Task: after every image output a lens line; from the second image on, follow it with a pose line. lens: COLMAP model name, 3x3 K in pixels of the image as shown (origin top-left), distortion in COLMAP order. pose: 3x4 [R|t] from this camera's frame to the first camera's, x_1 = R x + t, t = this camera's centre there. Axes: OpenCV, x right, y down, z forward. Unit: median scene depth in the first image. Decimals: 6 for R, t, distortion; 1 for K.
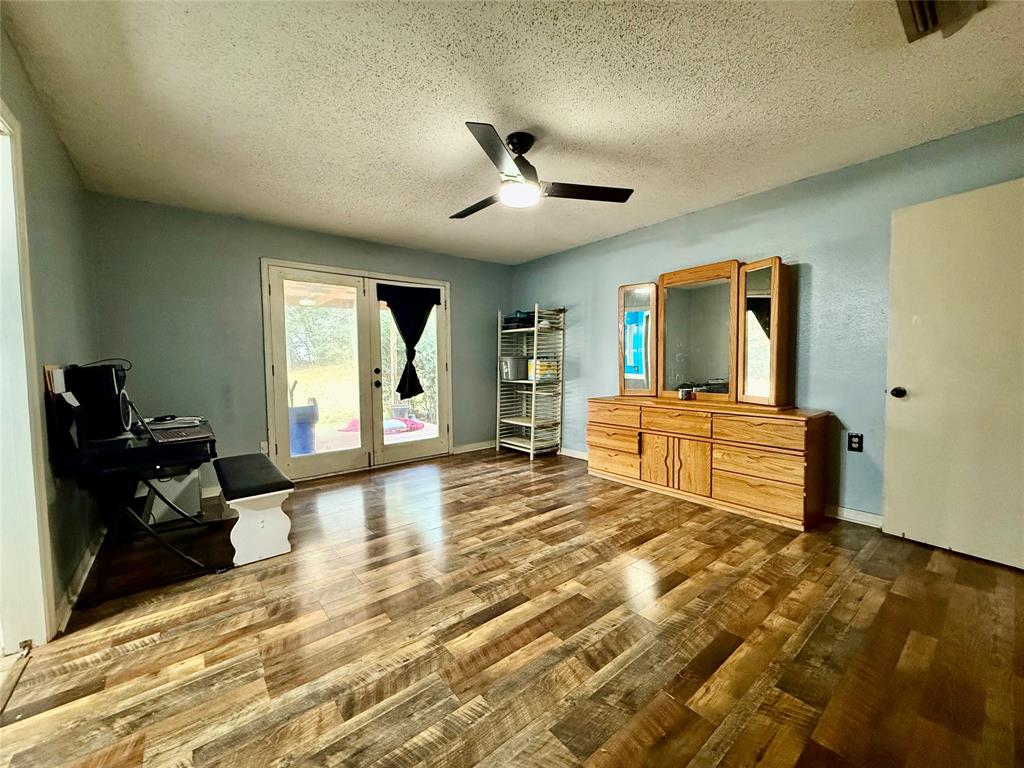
lens RADIAL K [[406.7, 0, 508.7], [0, 406.7, 383.4], [0, 0, 1]] dist [-0.001928, 0.000213]
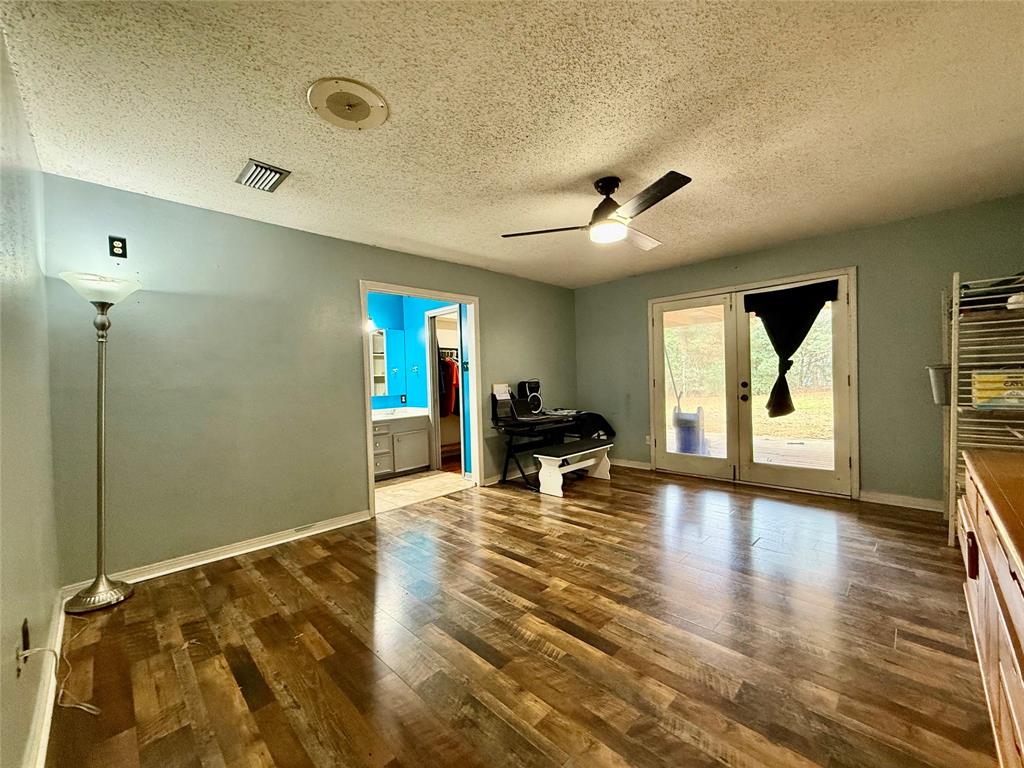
lens RADIAL K [[406.7, 0, 510.4], [0, 406.7, 383.6], [0, 0, 1]] dist [-0.001928, 0.000213]
pose [[0.115930, 0.022777, -0.992996, 1.108081], [-0.025457, 0.999477, 0.019954, -0.072791], [0.992931, 0.022965, 0.116450, 0.628273]]
